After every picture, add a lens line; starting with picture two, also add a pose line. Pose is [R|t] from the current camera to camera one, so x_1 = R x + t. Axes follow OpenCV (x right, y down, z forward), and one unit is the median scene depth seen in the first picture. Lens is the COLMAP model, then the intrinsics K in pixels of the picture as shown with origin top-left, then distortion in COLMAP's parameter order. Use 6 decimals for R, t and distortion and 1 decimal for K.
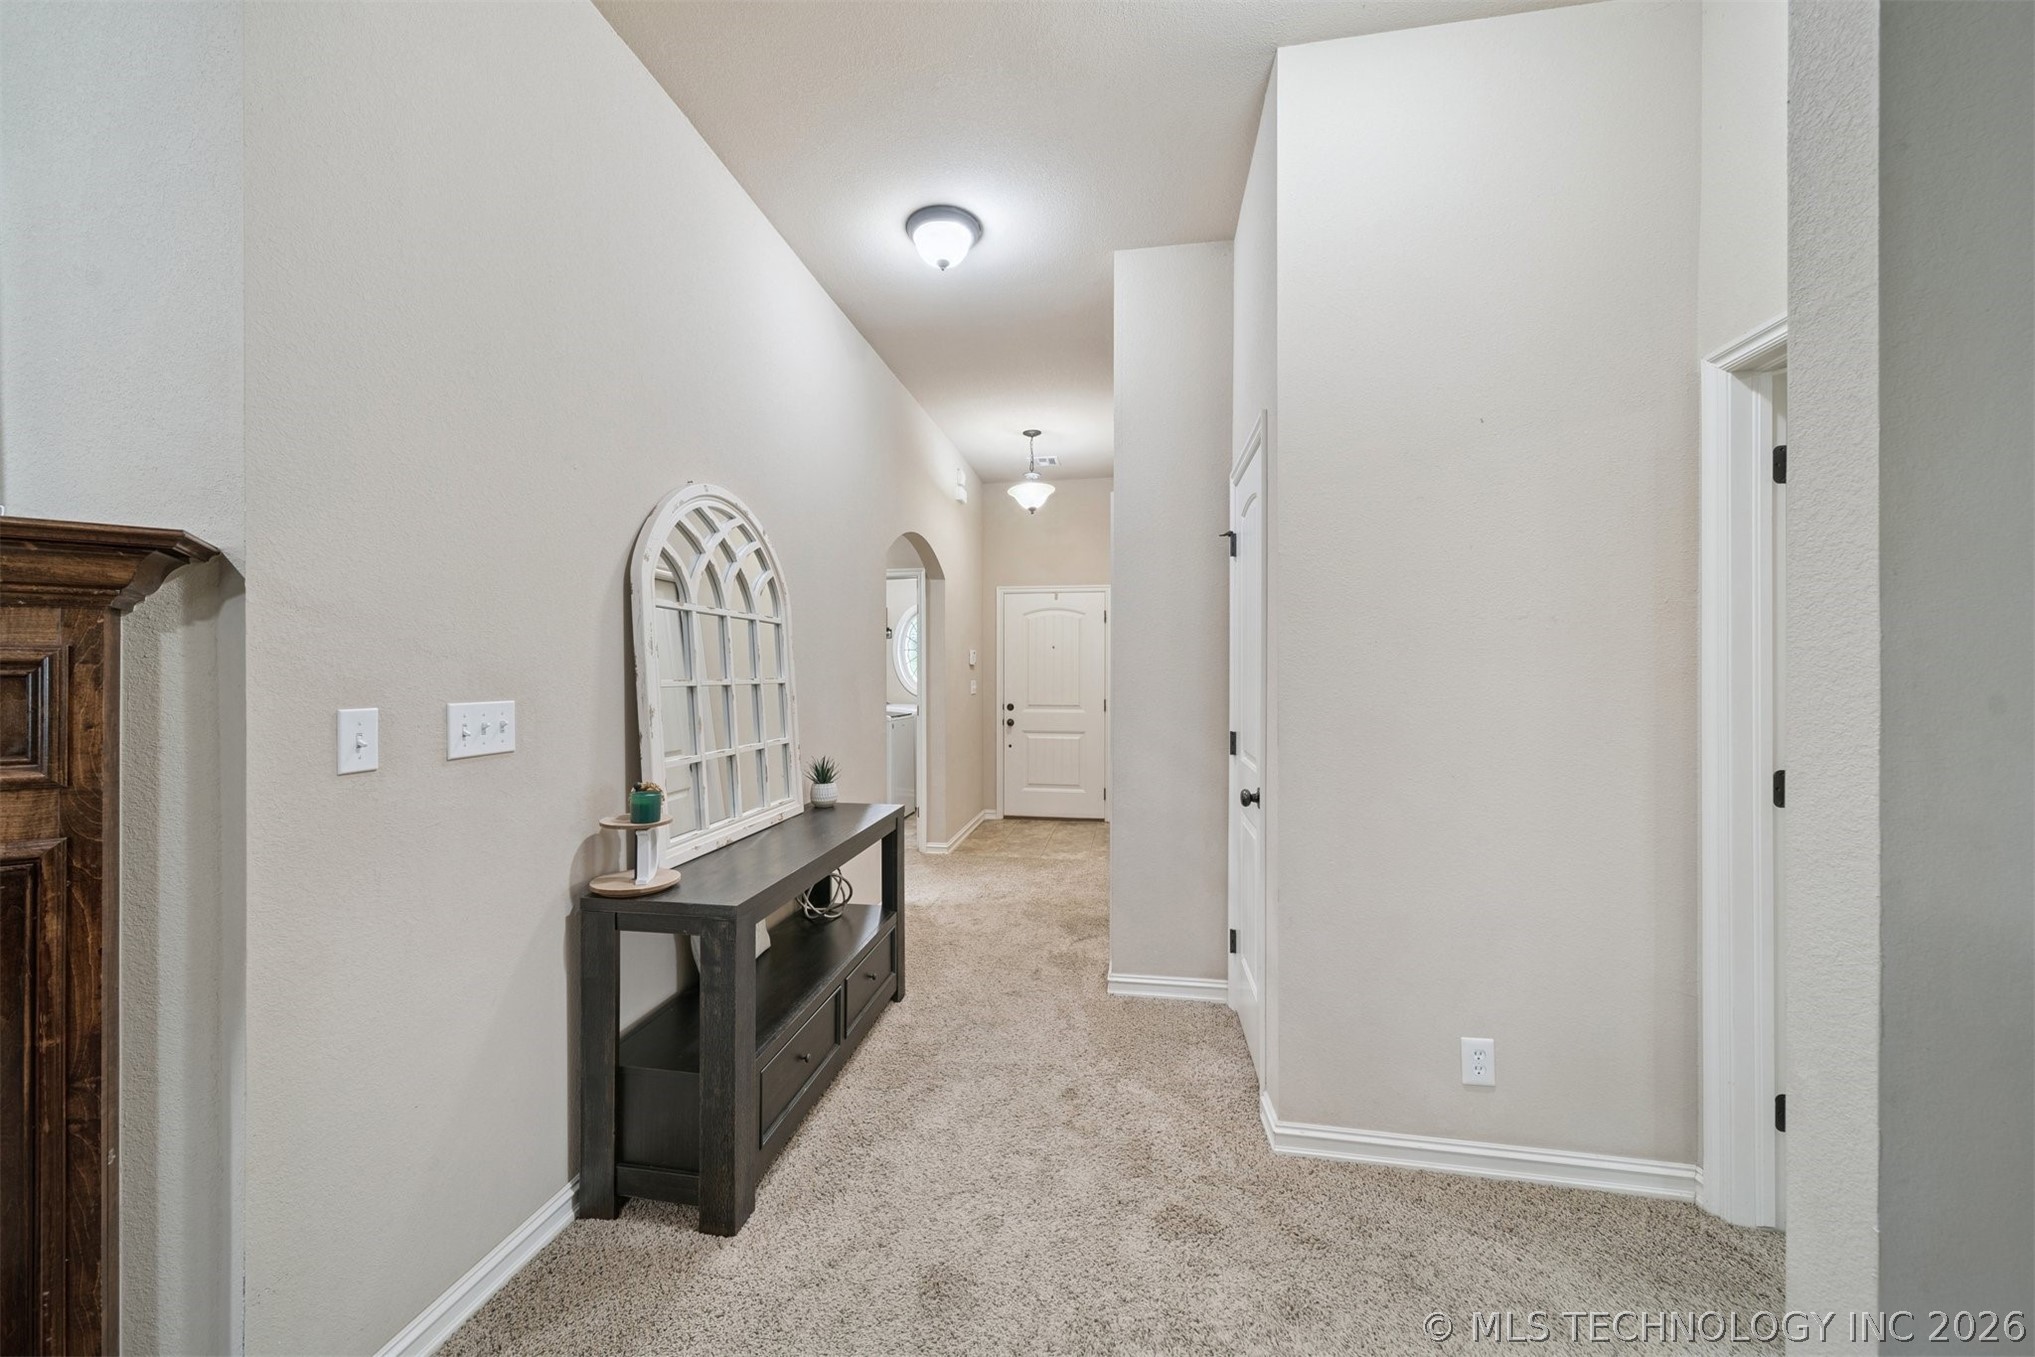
lens RADIAL K [[753.5, 0, 1017.8], [0, 753.5, 672.2], [0, 0, 1]] dist [0.001062, 0.000050]
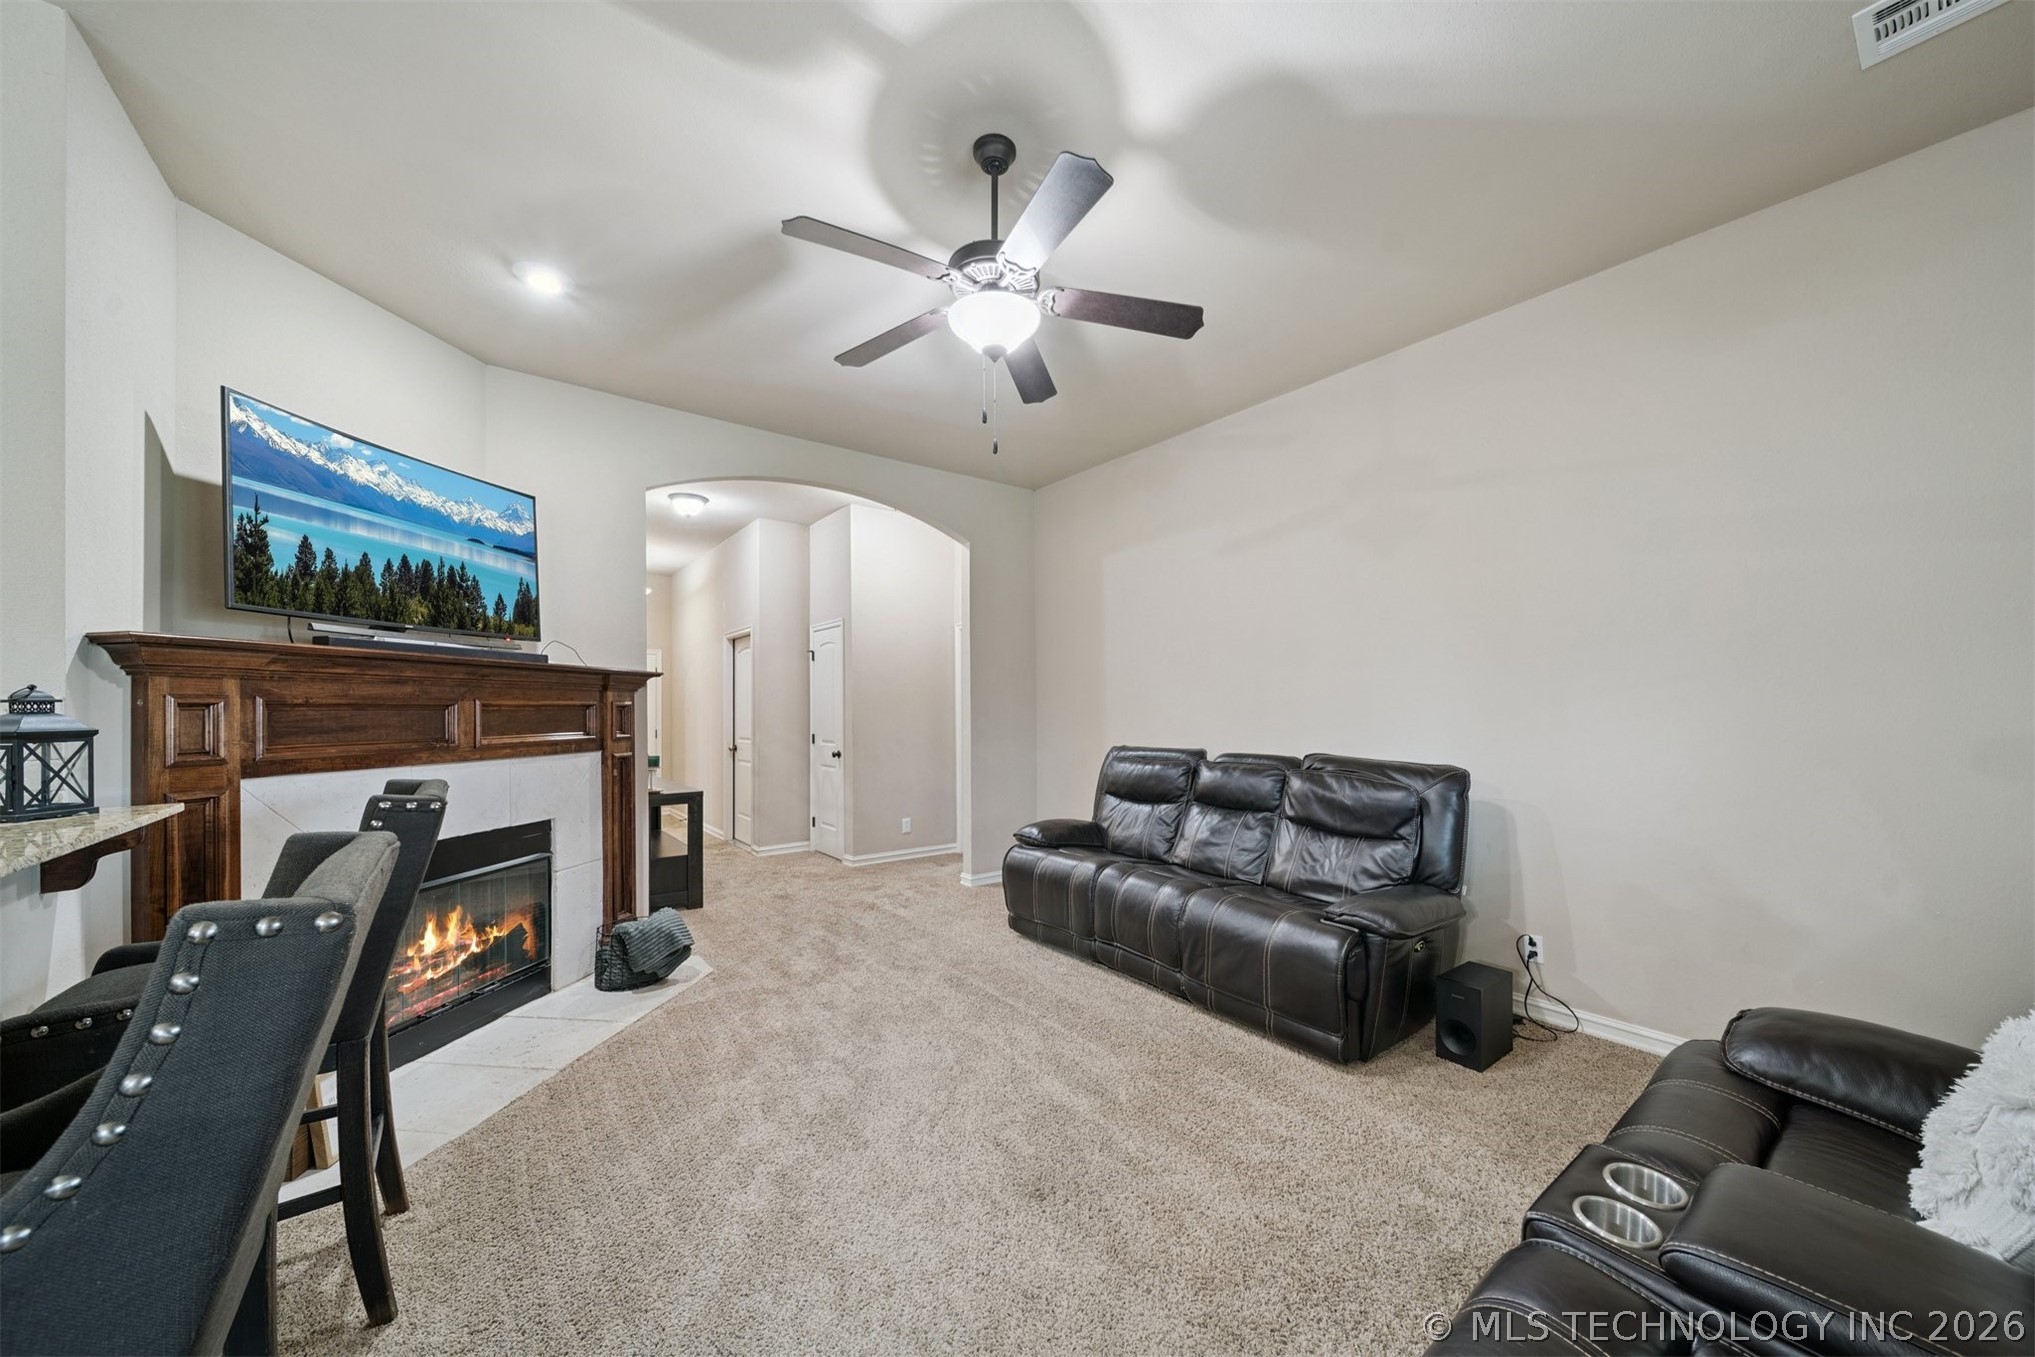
lens RADIAL K [[708.0, 0, 1002.6], [0, 708.0, 723.3], [0, 0, 1]] dist [0.000488, -0.000023]
pose [[0.699122, -0.003659, 0.714993, -0.481644], [-0.003813, 0.999954, 0.008845, 0.004744], [-0.714993, -0.008910, 0.699075, -0.545118]]
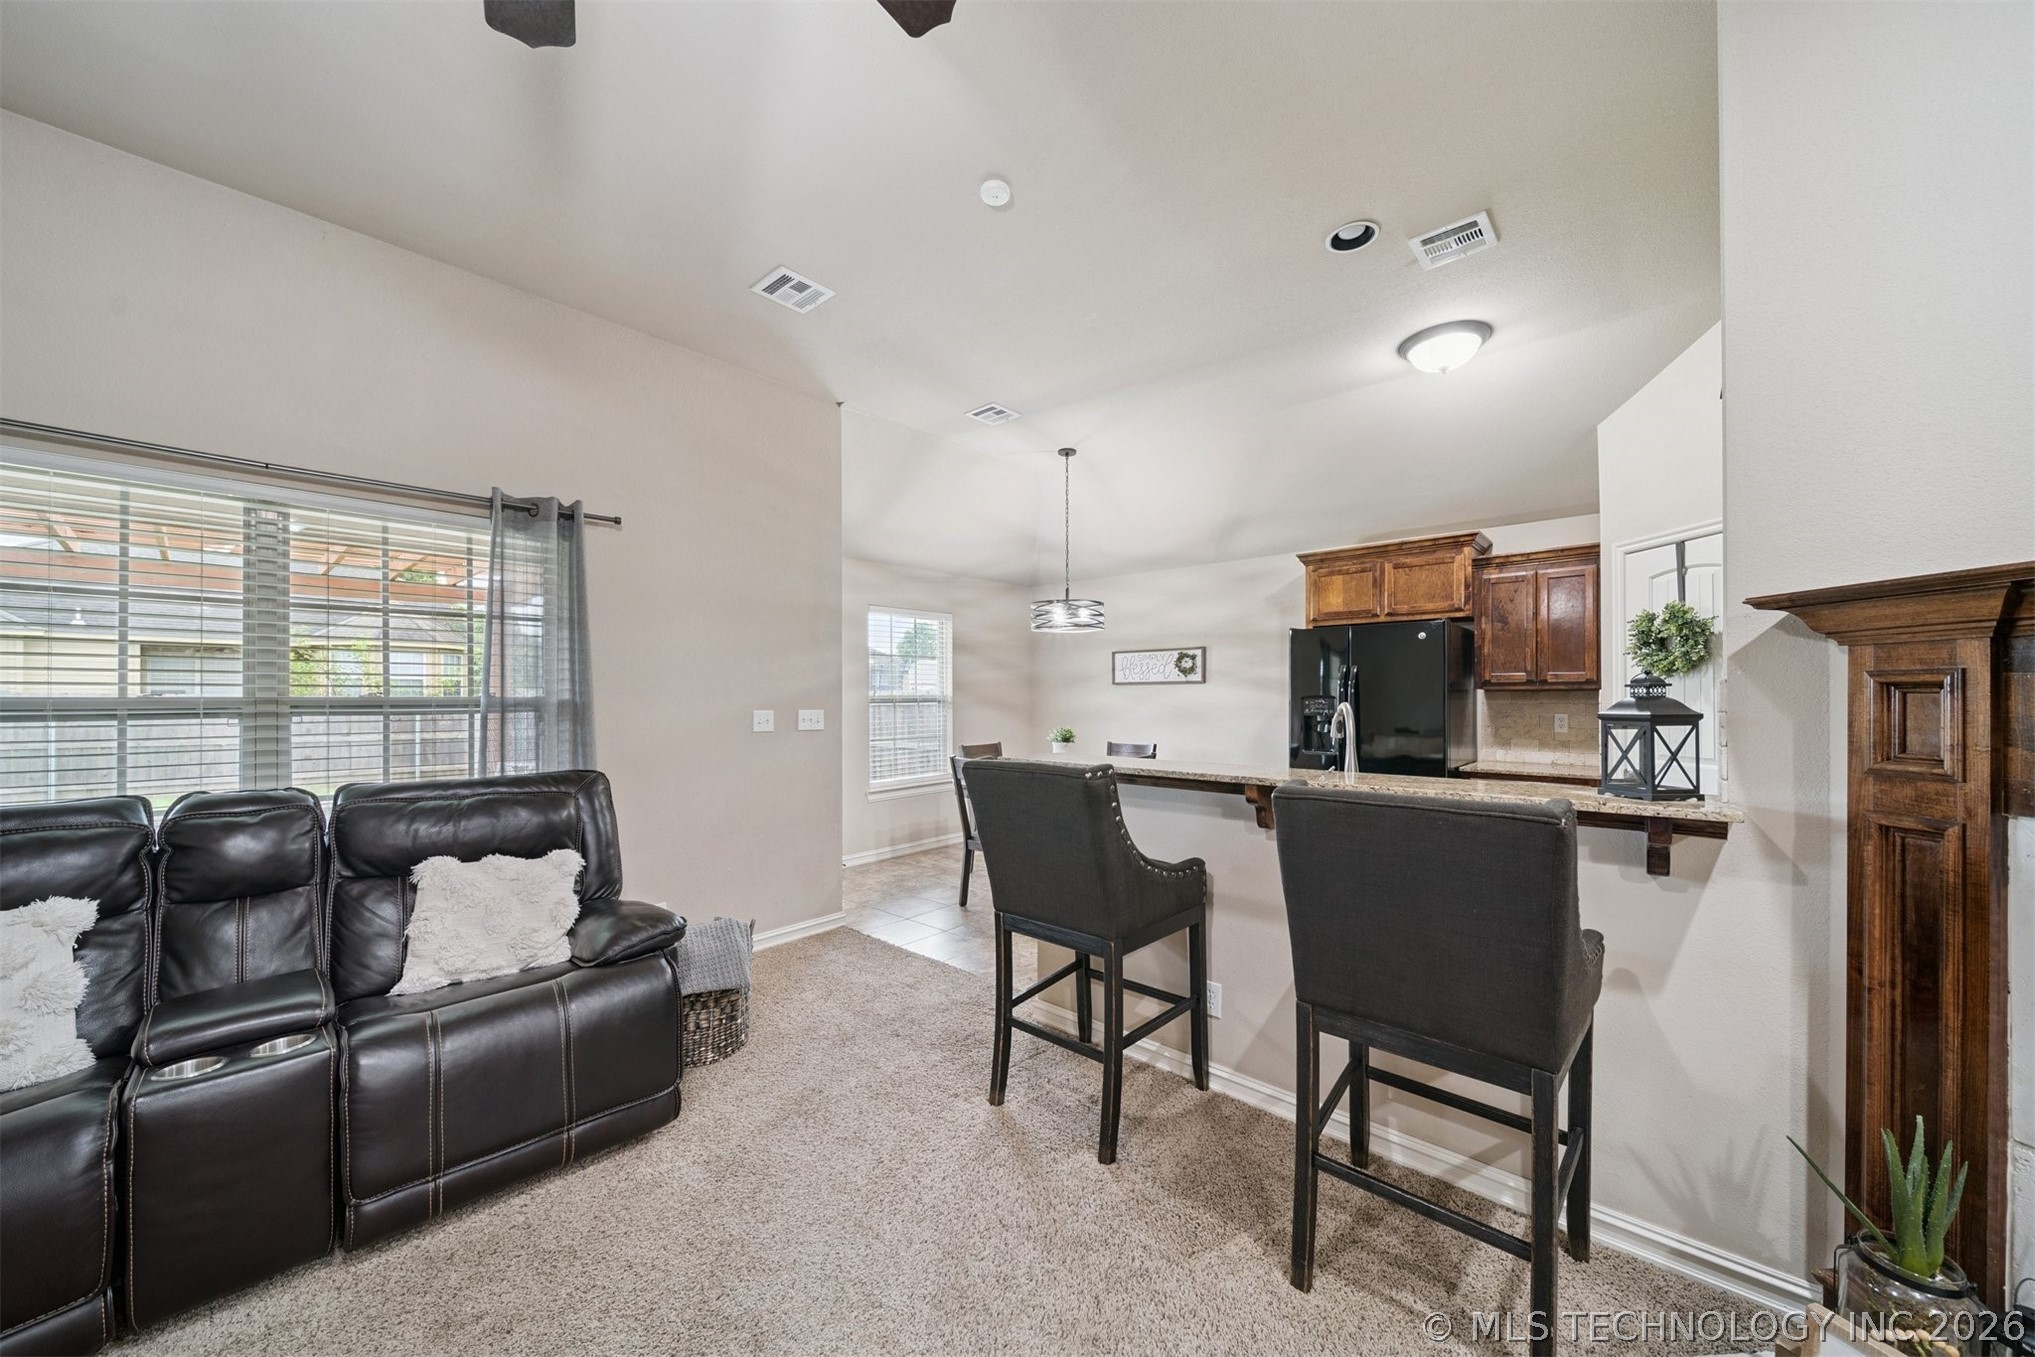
lens RADIAL K [[720.7, 0, 1025.0], [0, 720.7, 690.4], [0, 0, 1]] dist [0.001484, 0.000010]
pose [[-0.533272, -0.005494, -0.845926, -0.144980], [0.002725, 0.999963, -0.008211, 0.000726], [0.845940, -0.006684, -0.533237, -0.110252]]
